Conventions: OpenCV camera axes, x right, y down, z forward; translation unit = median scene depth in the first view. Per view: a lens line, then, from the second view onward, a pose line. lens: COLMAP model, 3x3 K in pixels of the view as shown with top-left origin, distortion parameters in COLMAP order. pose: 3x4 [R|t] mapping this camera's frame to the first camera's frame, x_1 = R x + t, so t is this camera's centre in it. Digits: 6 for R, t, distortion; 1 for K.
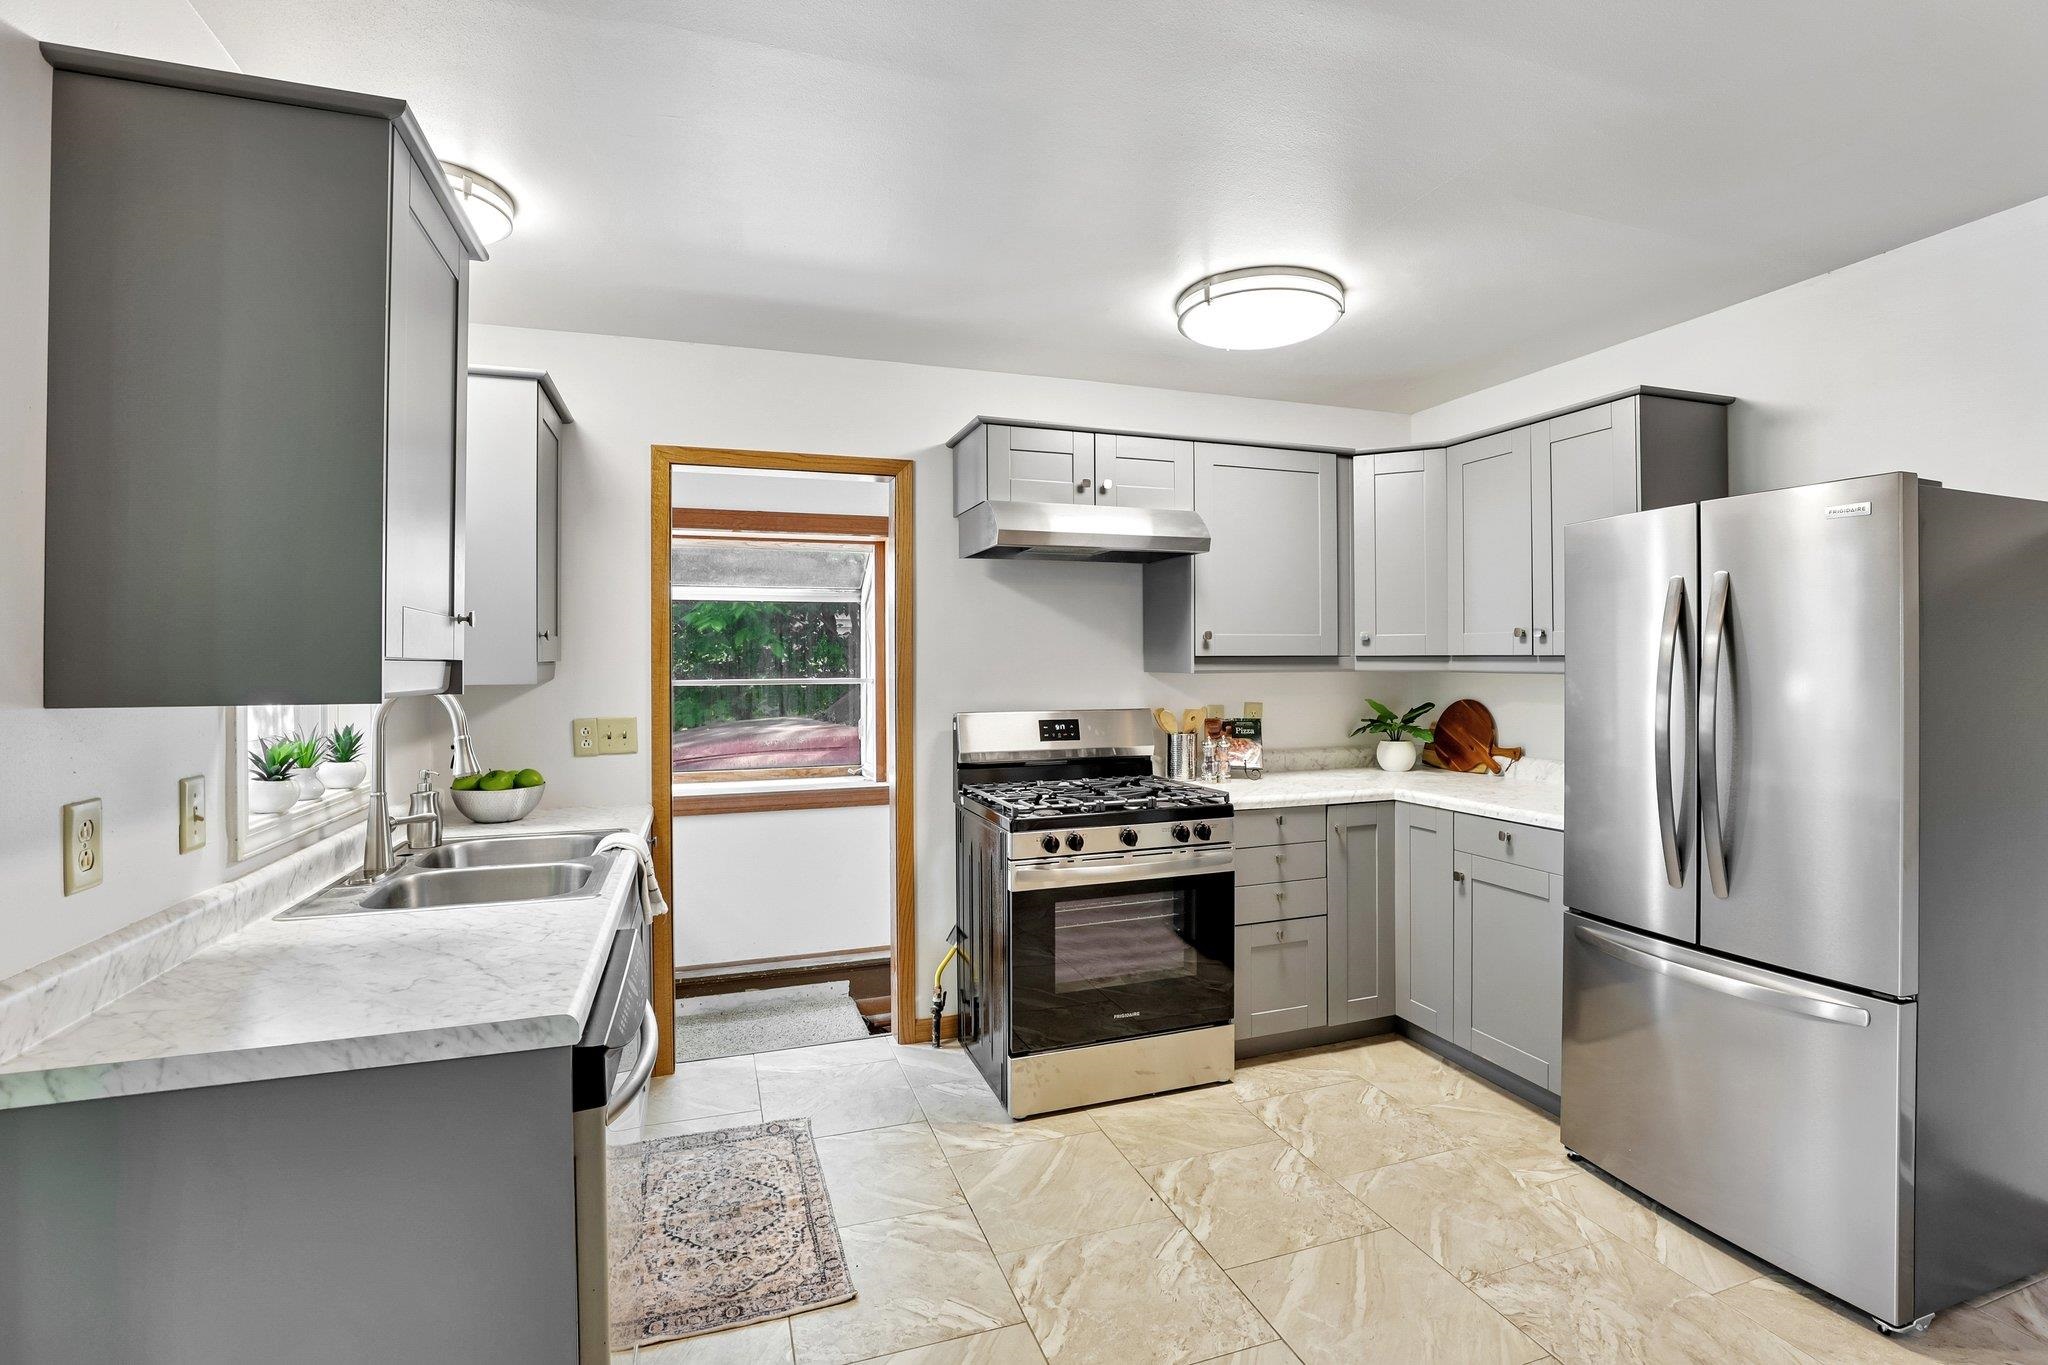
lens RADIAL K [[946.5, 0, 1039.9], [0, 946.5, 663.4], [0, 0, 1]] dist [-0.048487, 0.013628]
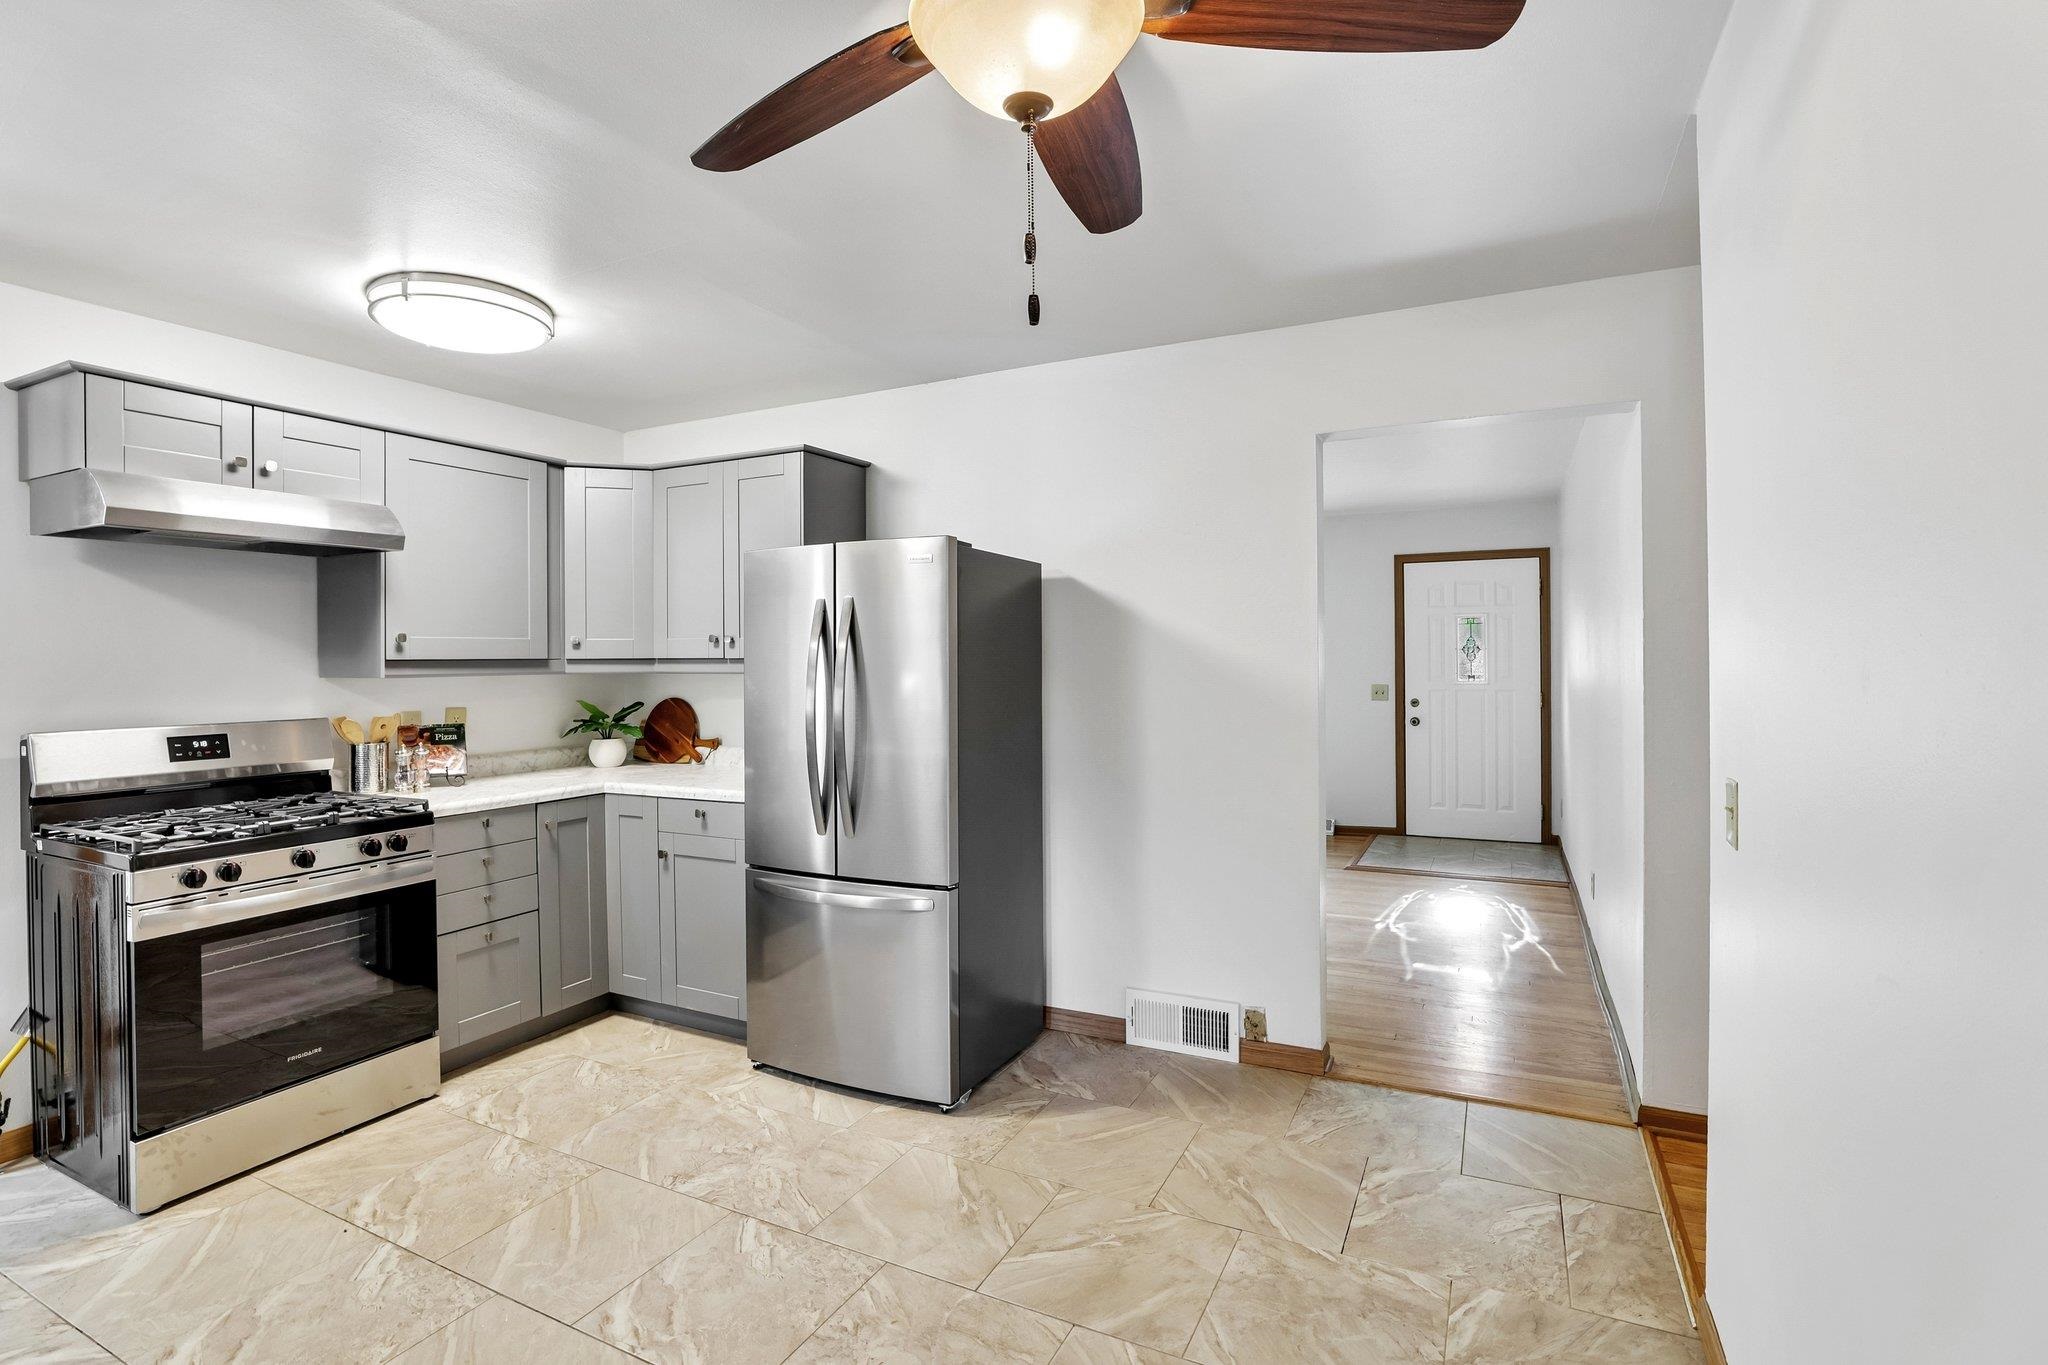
lens RADIAL K [[953.9, 0, 1037.5], [0, 953.9, 659.0], [0, 0, 1]] dist [-0.042178, 0.012886]
pose [[0.714810, -0.002336, 0.699315, -0.027162], [0.007246, 0.999965, -0.004066, -0.000054], [-0.699281, 0.007974, 0.714802, -0.133714]]
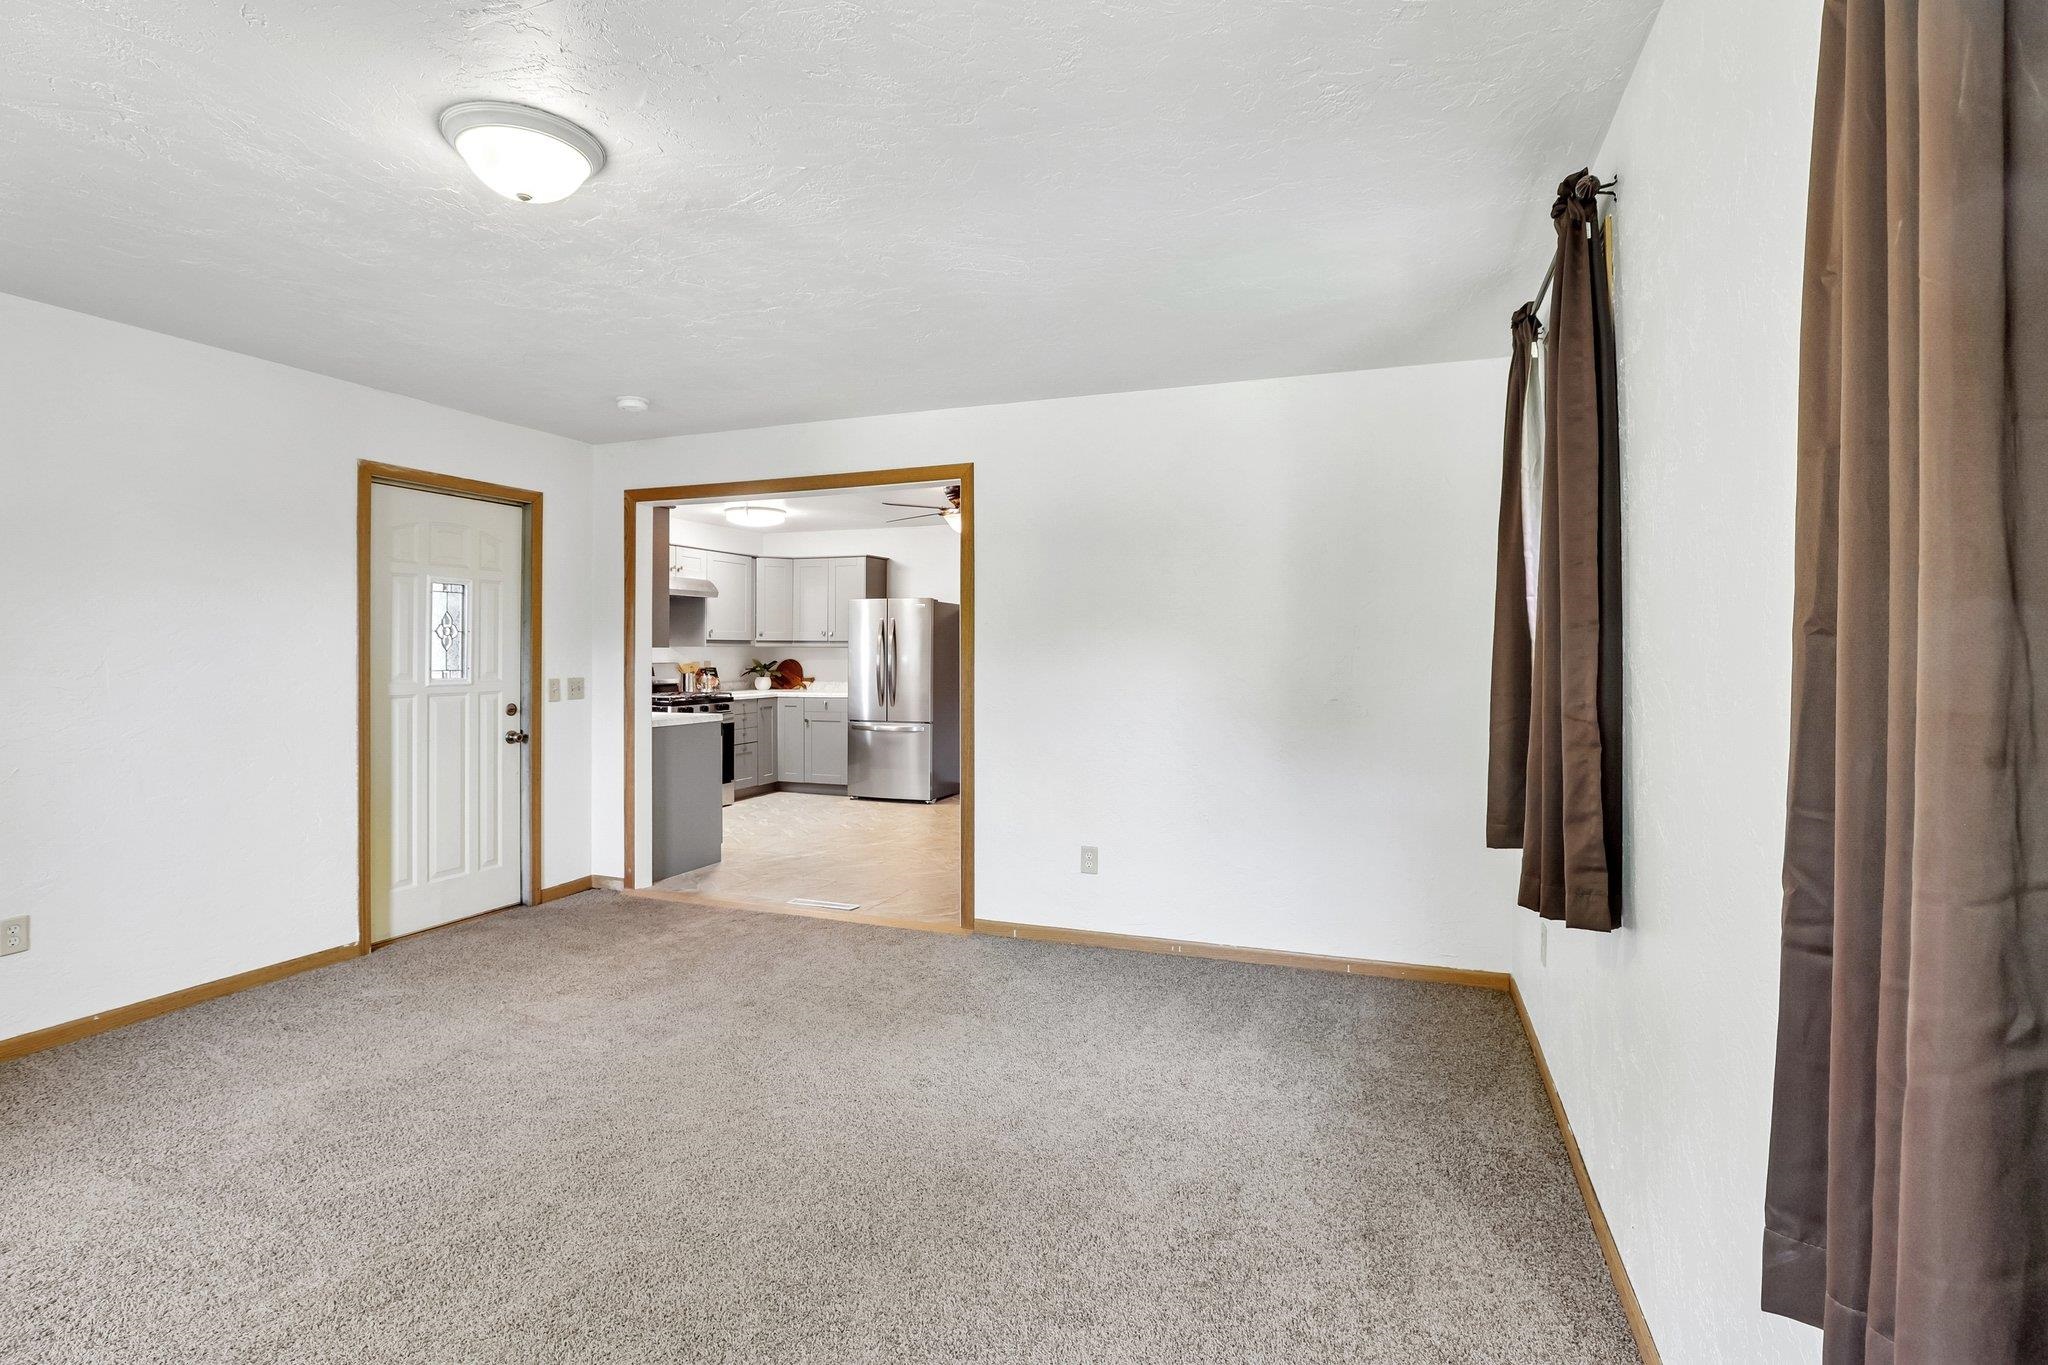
lens RADIAL K [[950.9, 0, 1035.8], [0, 950.9, 644.6], [0, 0, 1]] dist [-0.049635, 0.014203]
pose [[0.641517, 0.008938, 0.767057, -1.260449], [-0.005713, 0.999960, -0.006874, 0.017964], [-0.767088, 0.000028, 0.641542, -1.308493]]
